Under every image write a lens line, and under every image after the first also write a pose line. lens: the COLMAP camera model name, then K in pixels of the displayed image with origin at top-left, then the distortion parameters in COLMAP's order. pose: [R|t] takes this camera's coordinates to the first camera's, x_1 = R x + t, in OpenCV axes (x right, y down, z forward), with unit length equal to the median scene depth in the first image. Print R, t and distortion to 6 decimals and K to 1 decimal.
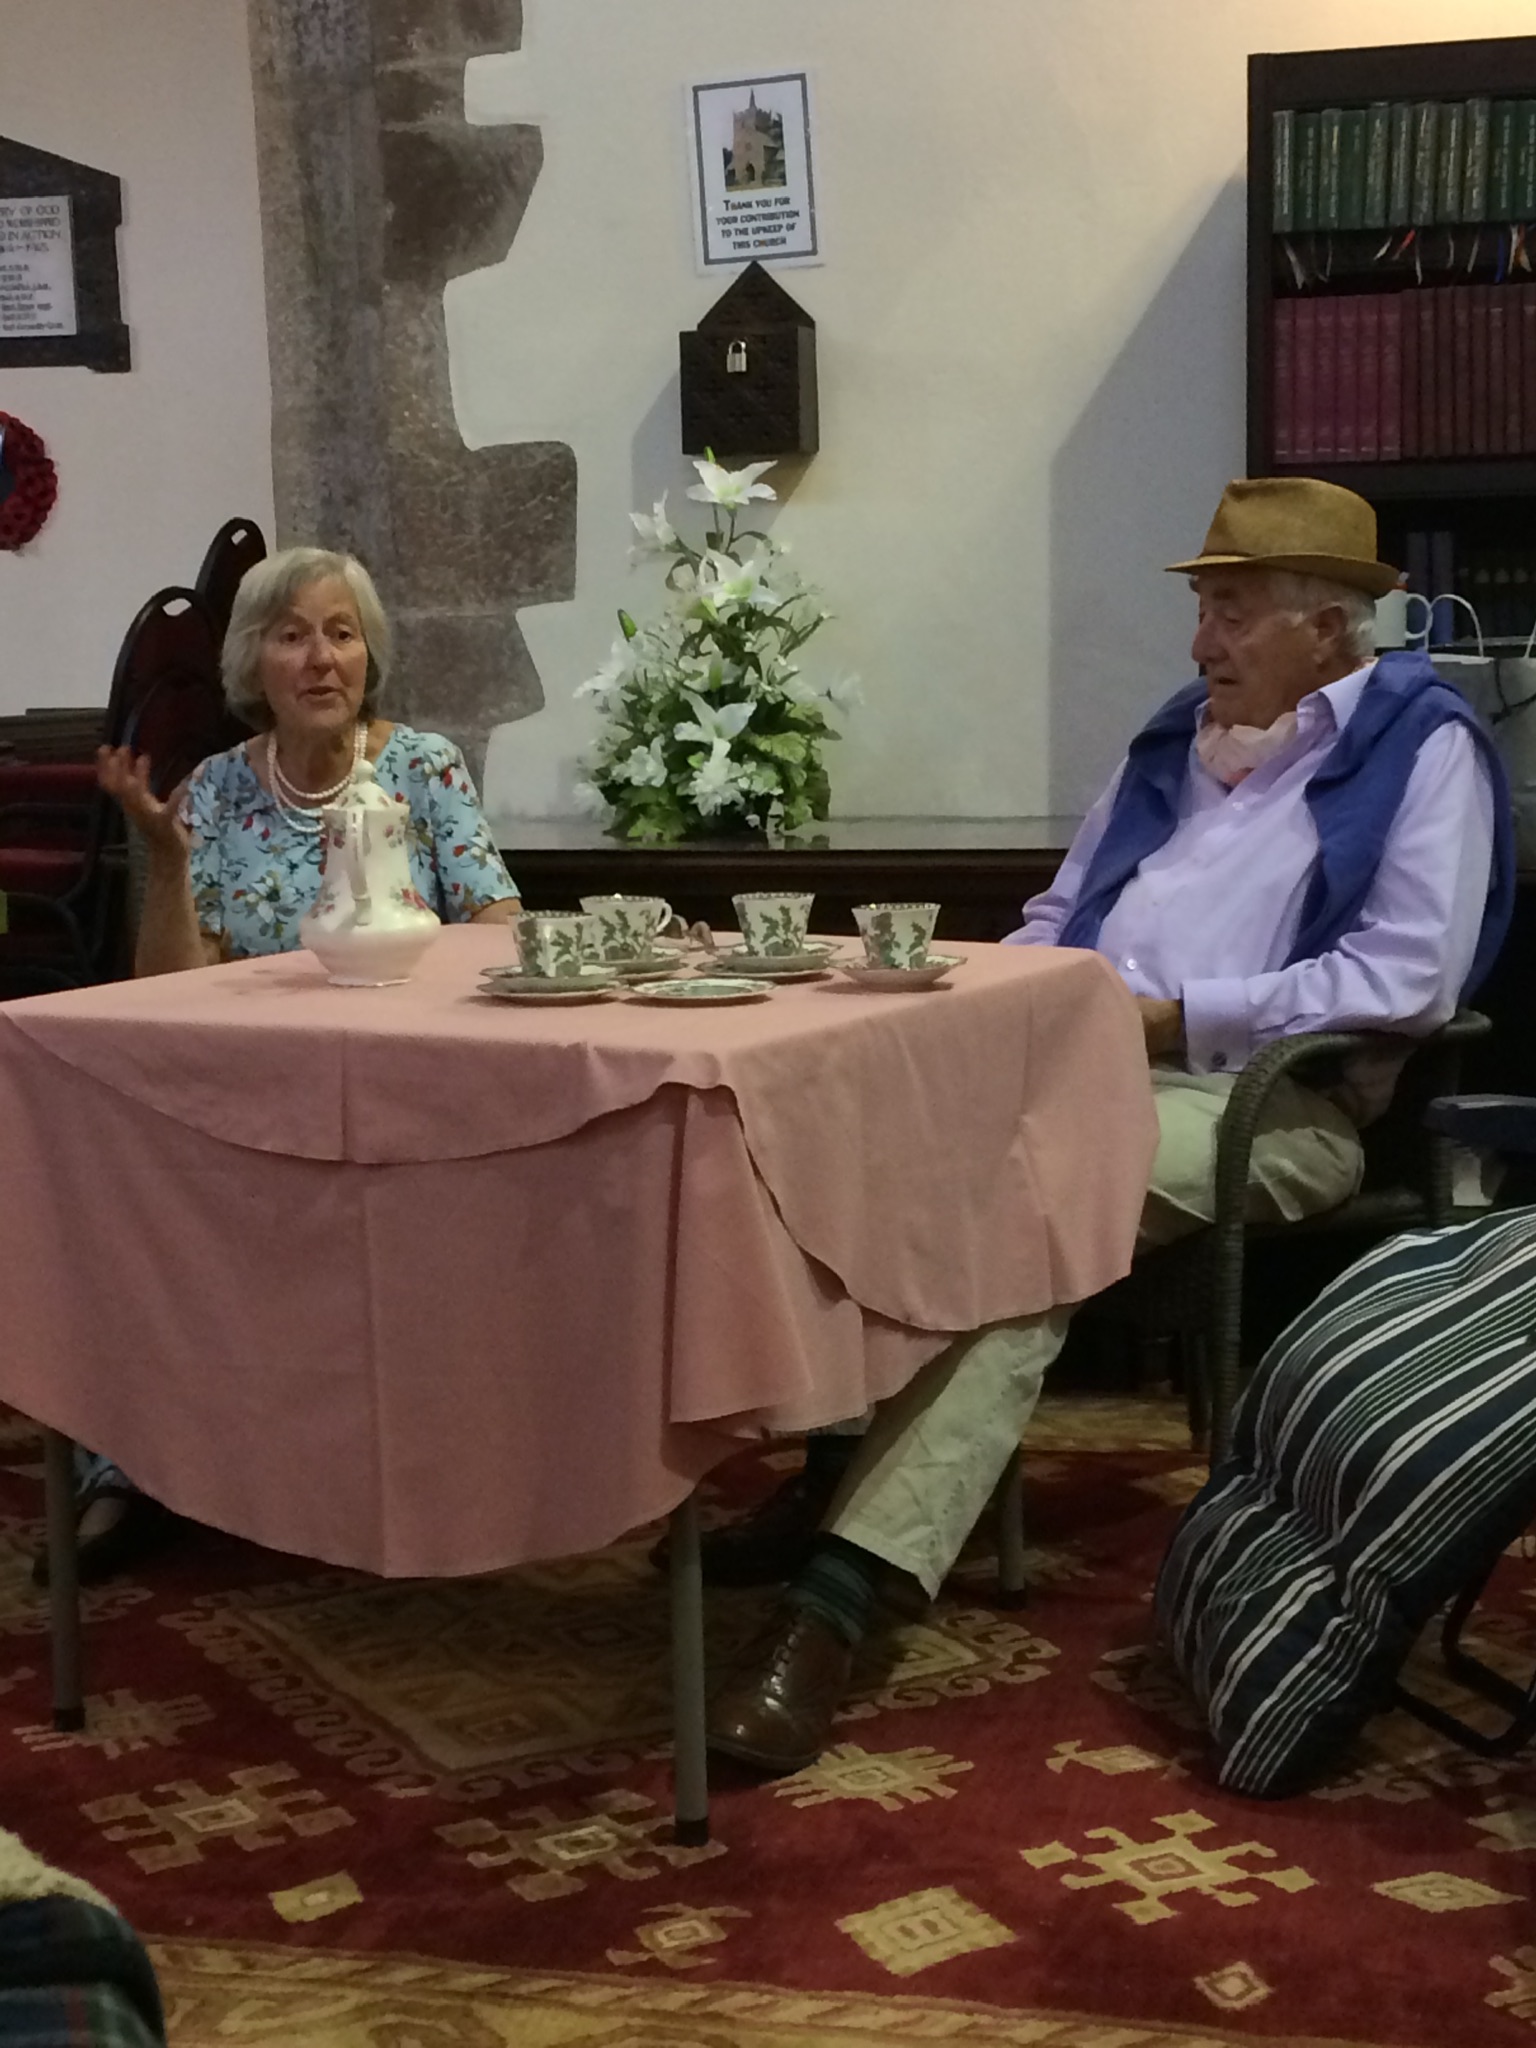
lens RADIAL K [[3465.5, 0, 765.9], [0, 3465.5, 1027.9], [0, 0, 1]] dist [0.077505, 0.000000]
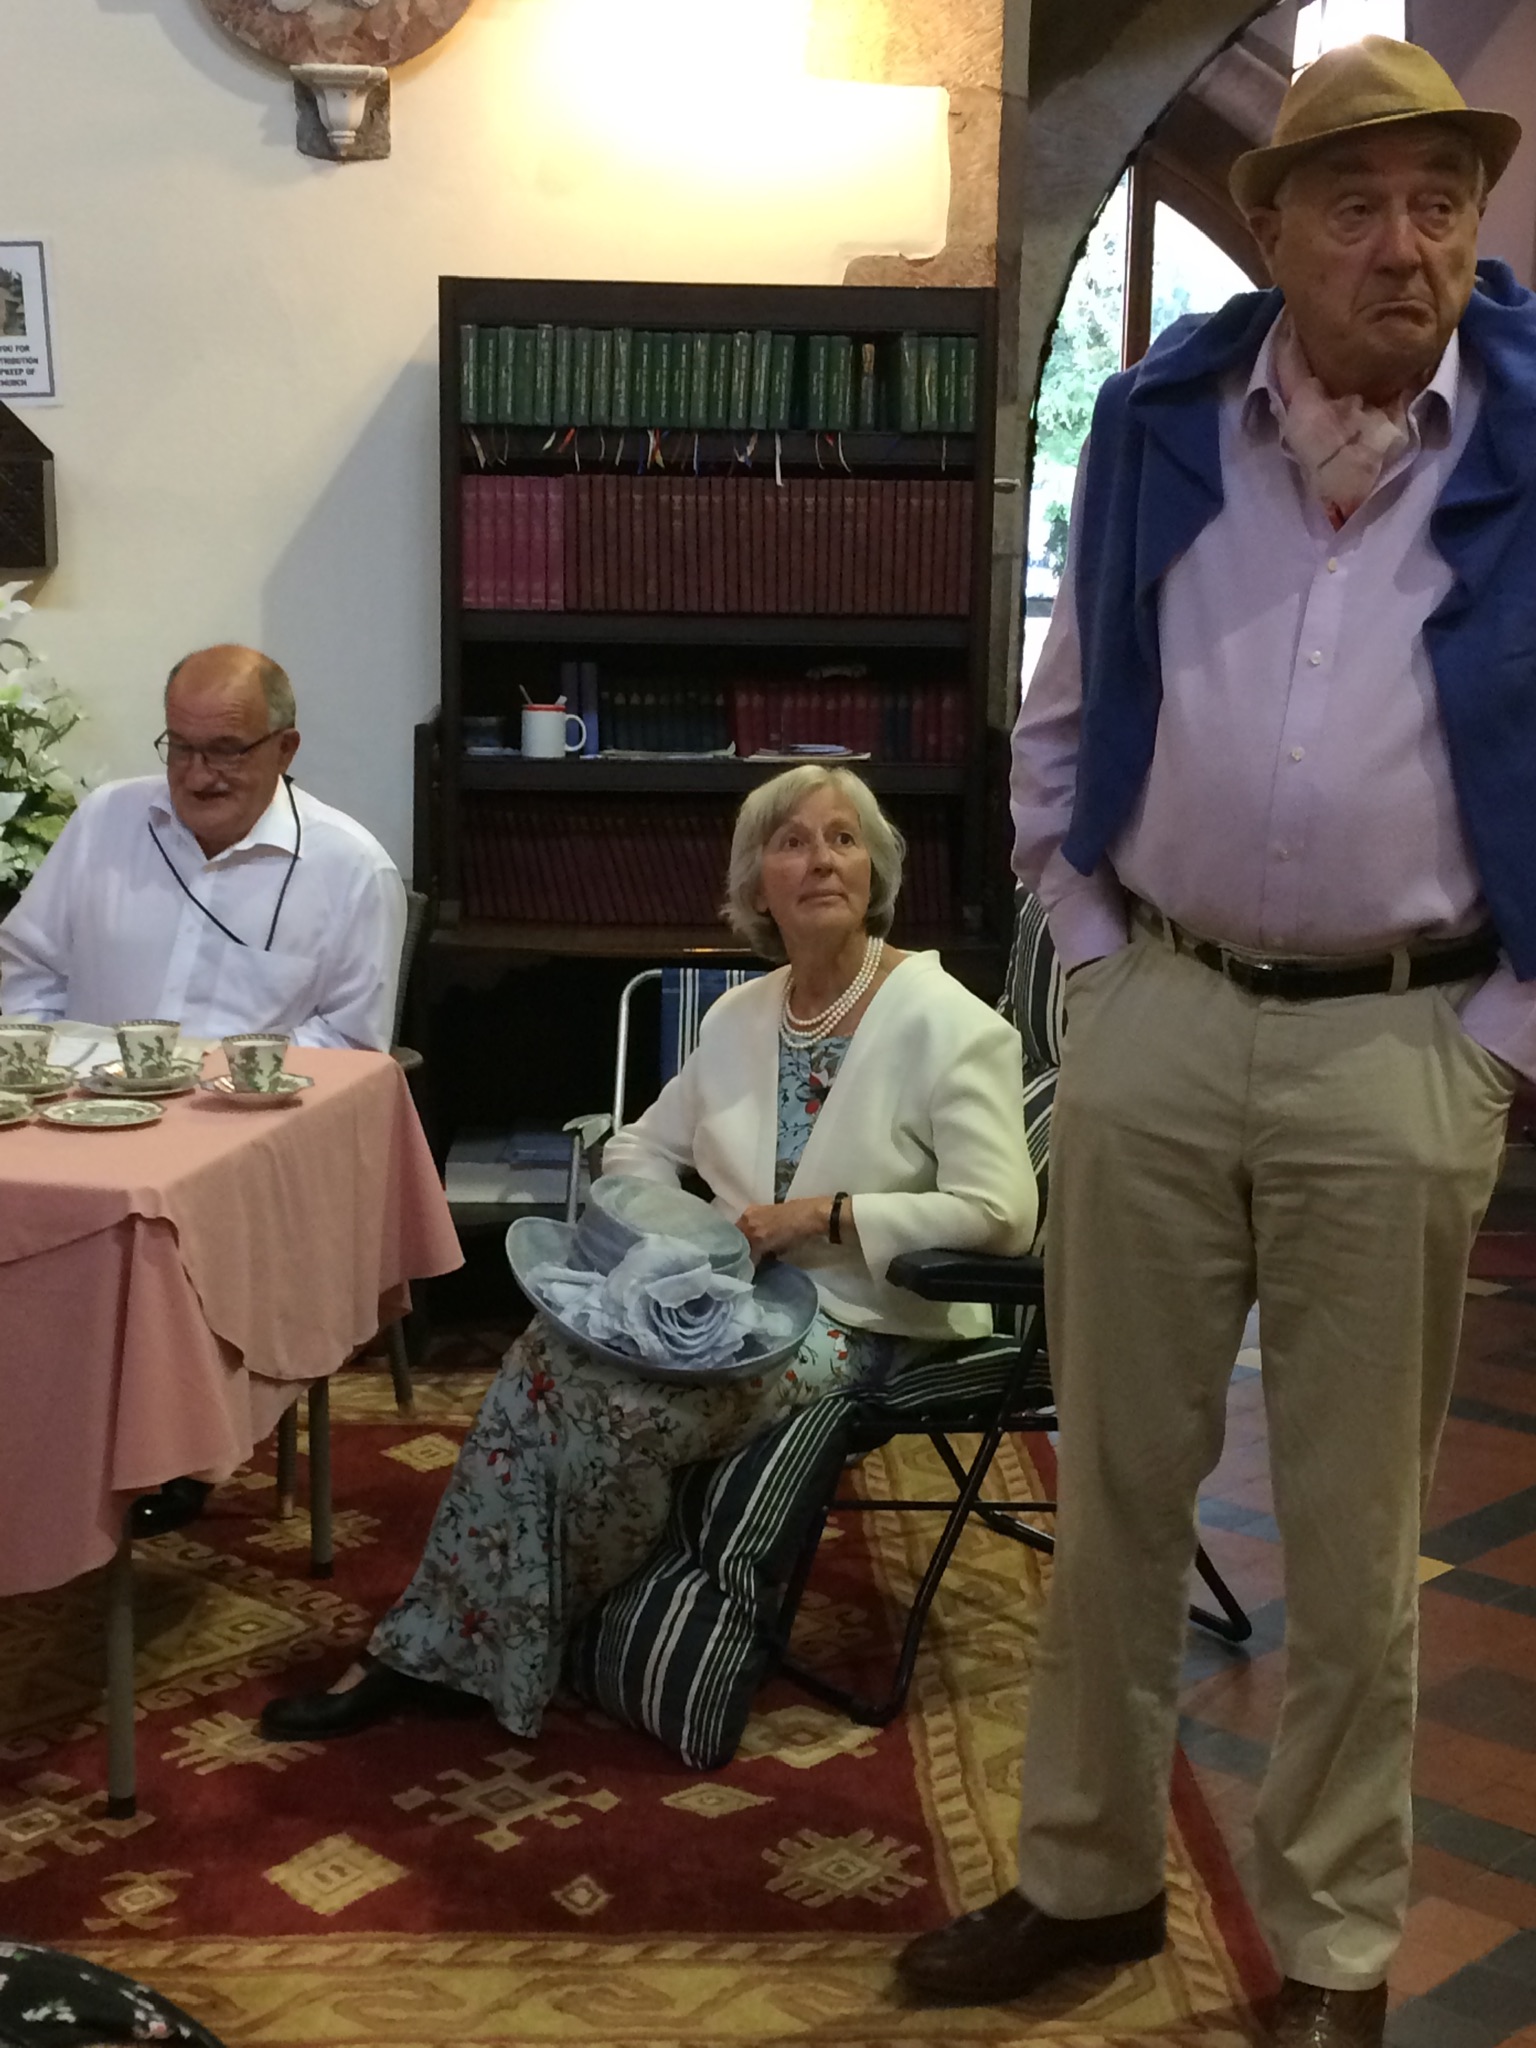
lens RADIAL K [[3006.5, 0, 768.3], [0, 3006.5, 1021.4], [0, 0, 1]] dist [0.116168, 0.000000]
pose [[0.953321, -0.013413, 0.301662, -0.116290], [0.003665, 0.999453, 0.032857, -0.077634], [-0.301938, -0.030217, 0.952849, -0.089679]]
